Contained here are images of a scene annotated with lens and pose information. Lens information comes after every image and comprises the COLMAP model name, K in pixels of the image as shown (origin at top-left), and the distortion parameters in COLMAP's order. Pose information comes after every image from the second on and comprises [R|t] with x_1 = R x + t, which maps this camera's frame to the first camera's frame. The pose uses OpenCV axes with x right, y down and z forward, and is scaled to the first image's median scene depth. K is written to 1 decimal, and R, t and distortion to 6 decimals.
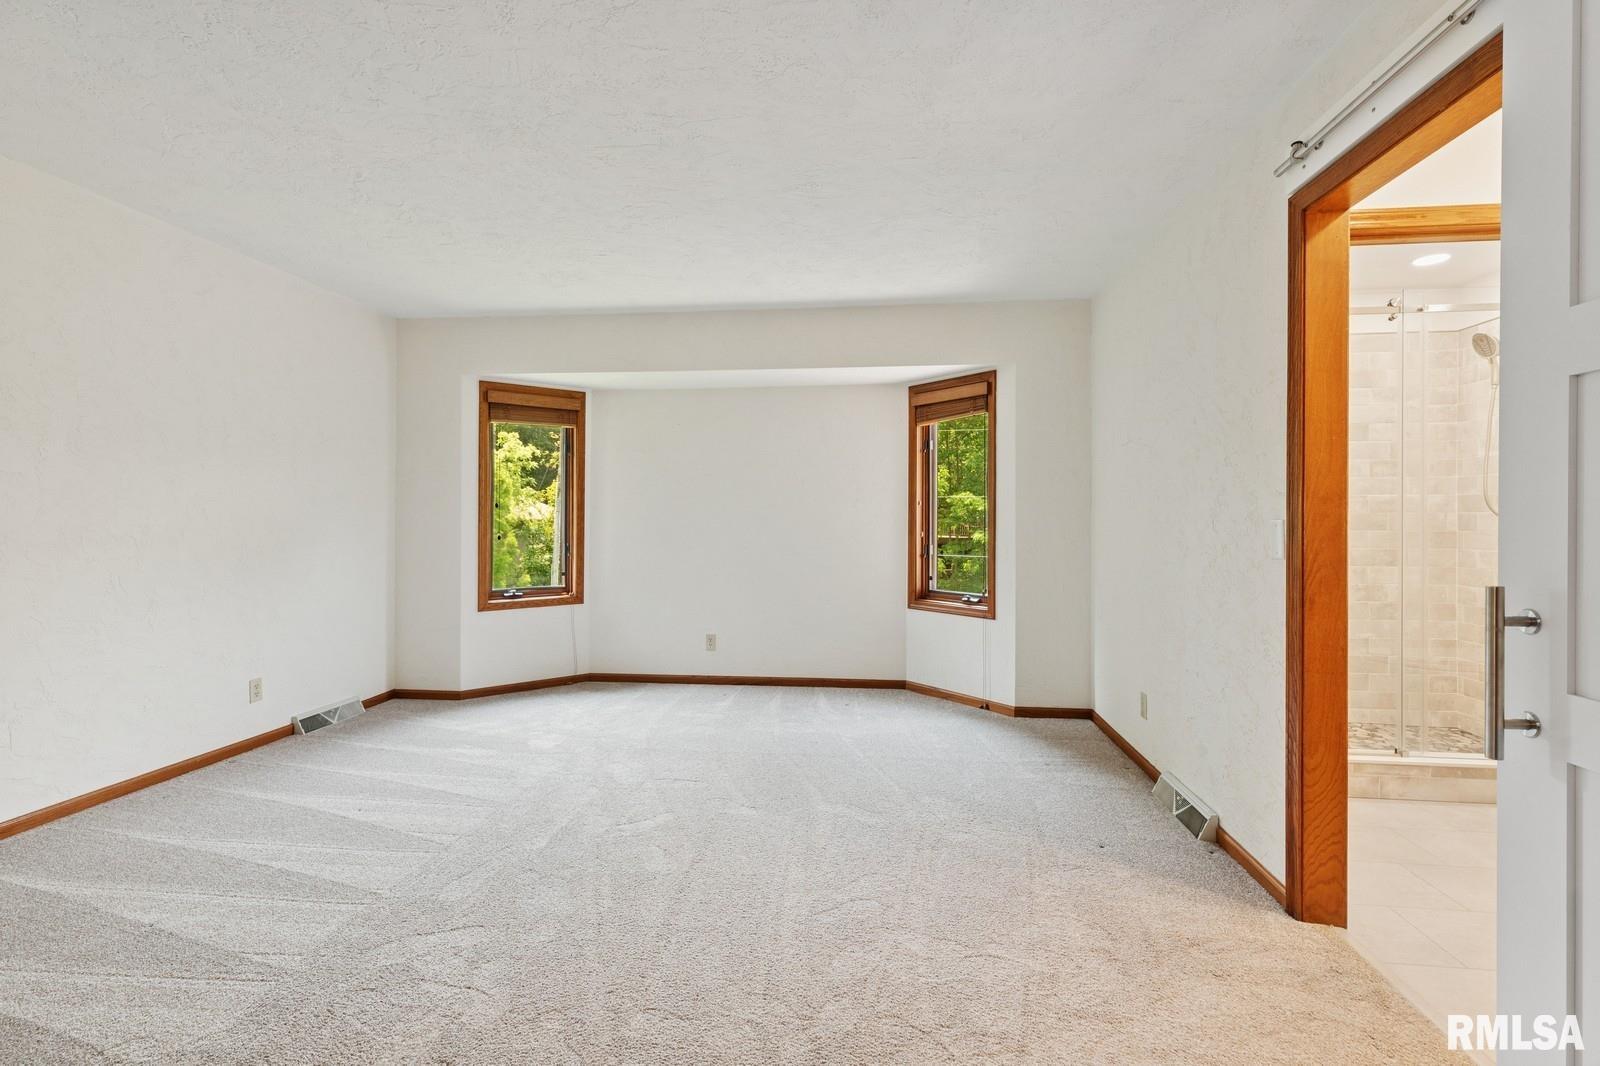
lens RADIAL K [[720.9, 0, 794.6], [0, 720.9, 521.8], [0, 0, 1]] dist [0.004722, 0.000189]
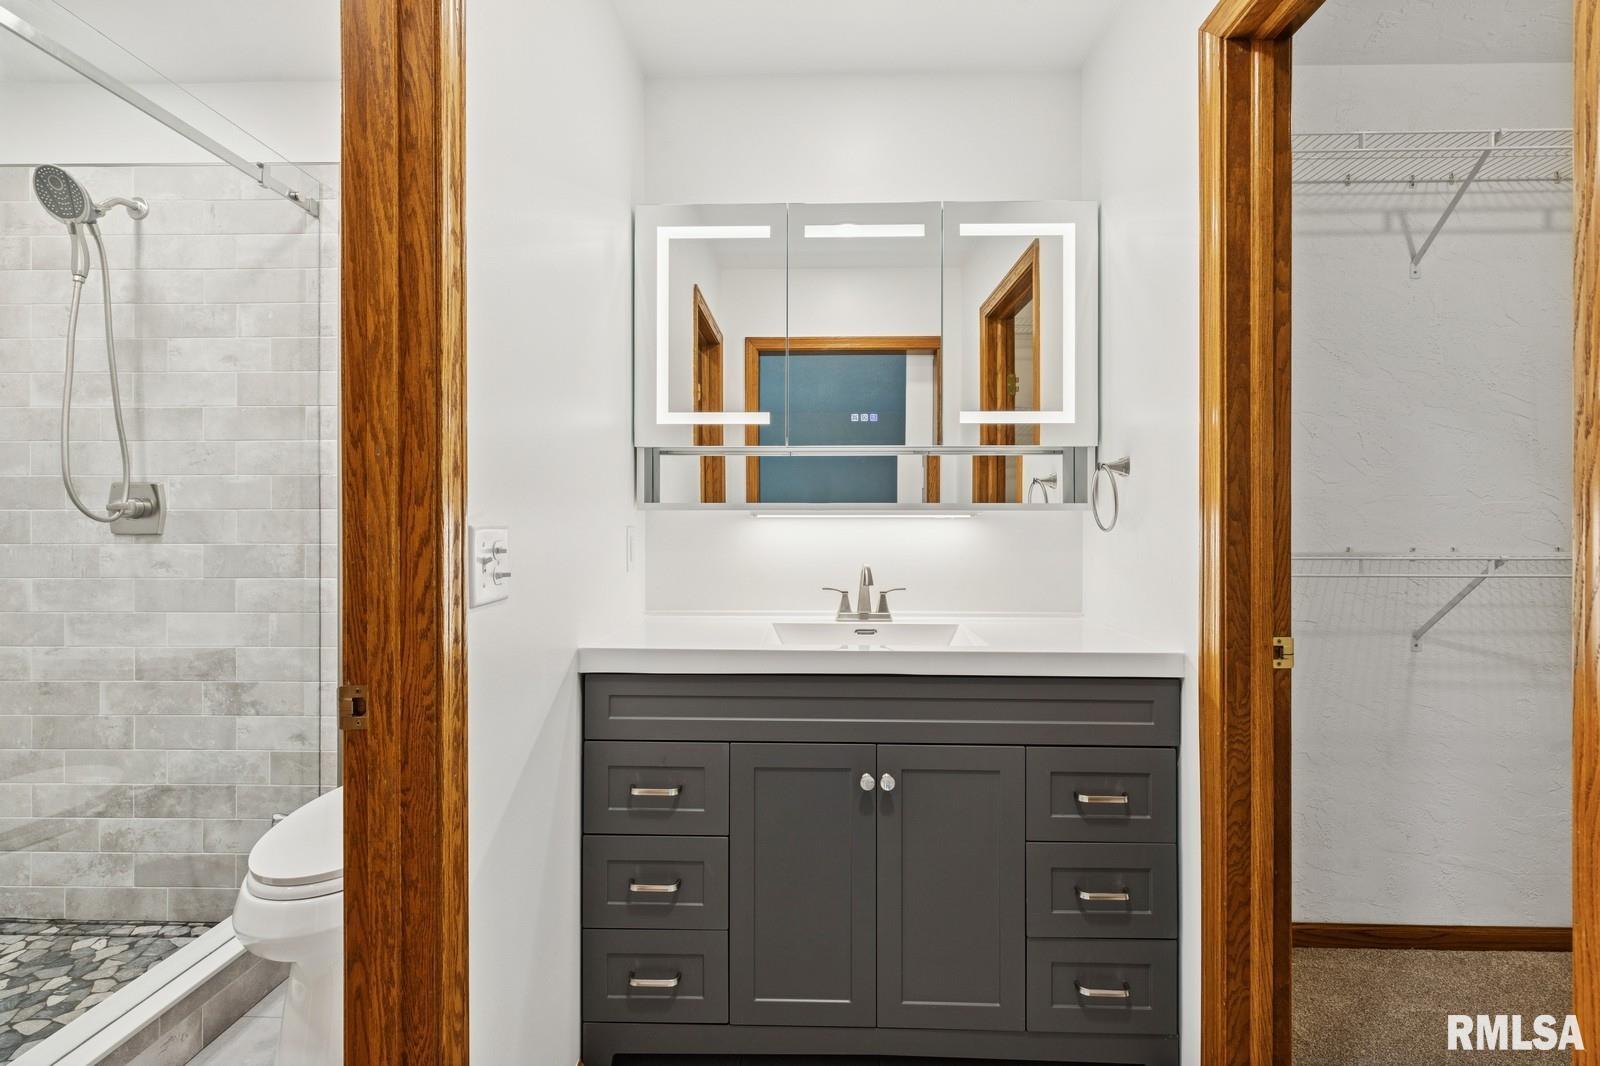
lens RADIAL K [[720.9, 0, 804.7], [0, 720.9, 529.9], [0, 0, 1]] dist [0.004722, 0.000189]
pose [[-0.092855, -0.008503, 0.995643, 0.274491], [0.000762, 0.999963, 0.008611, -0.002073], [-0.995679, 0.001558, -0.092845, 0.374511]]
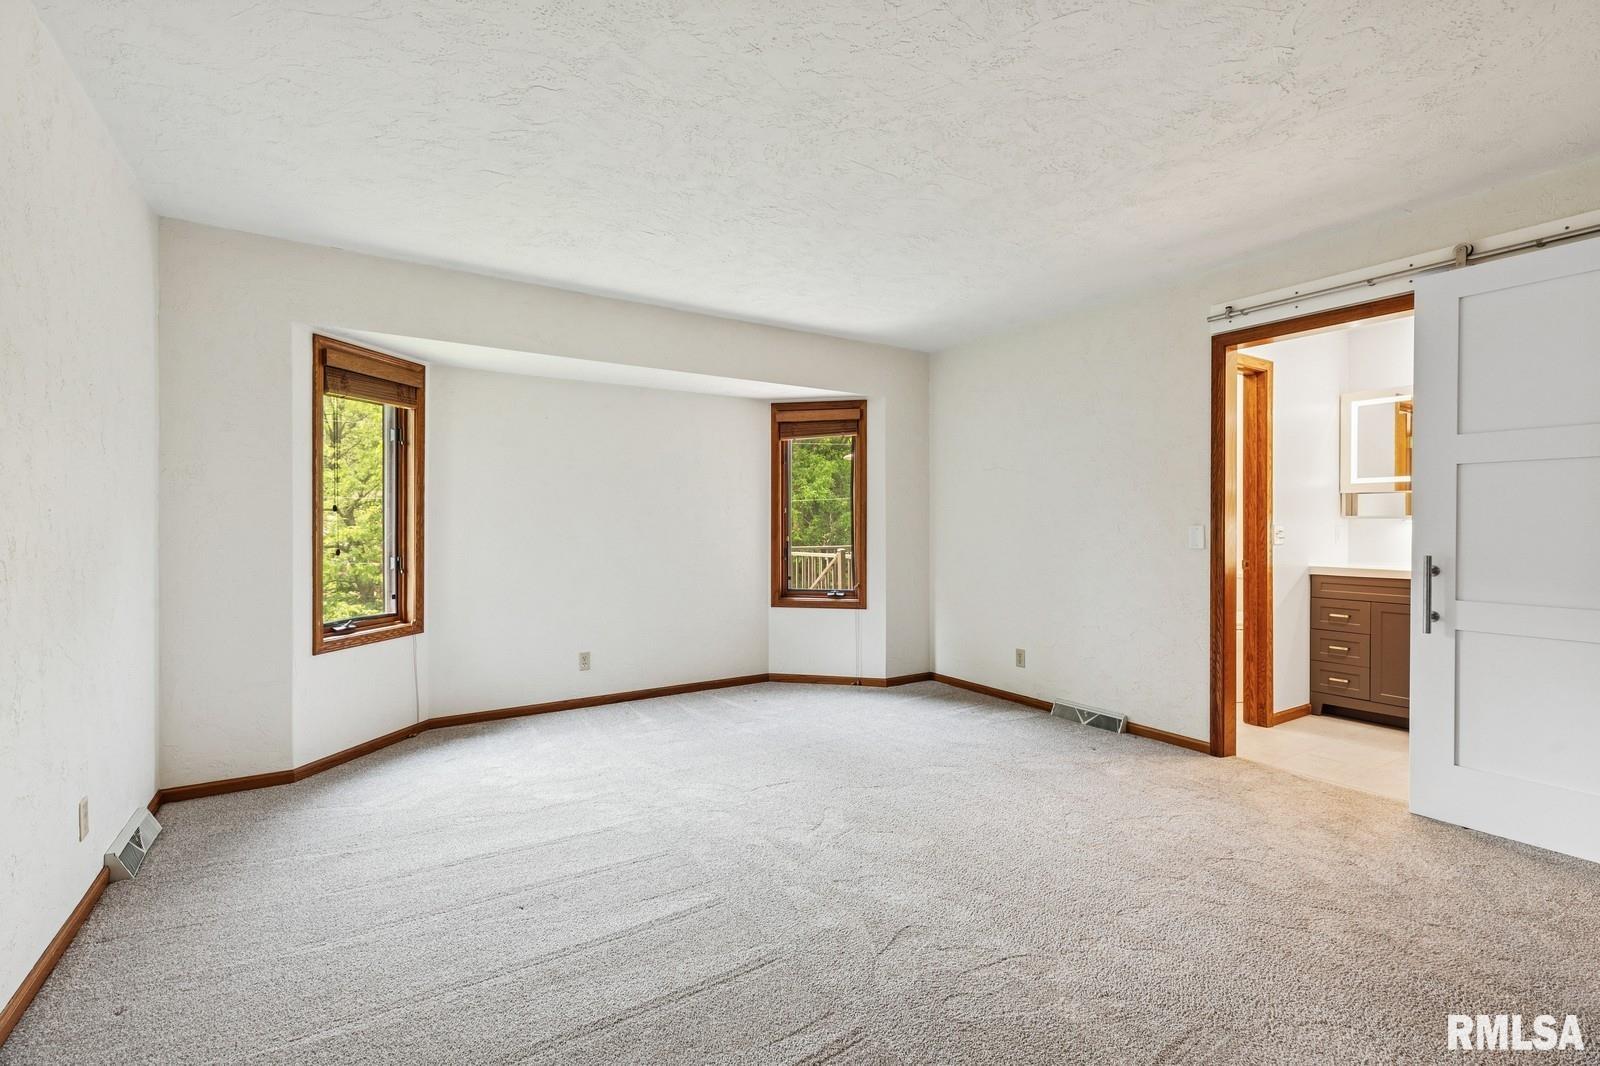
lens RADIAL K [[720.9, 0, 799.4], [0, 720.9, 530.0], [0, 0, 1]] dist [0.004722, 0.000189]
pose [[0.772486, -0.006495, 0.634998, -0.520188], [0.003633, 0.999977, 0.005809, -0.002557], [-0.635021, -0.002180, 0.772492, 0.136665]]
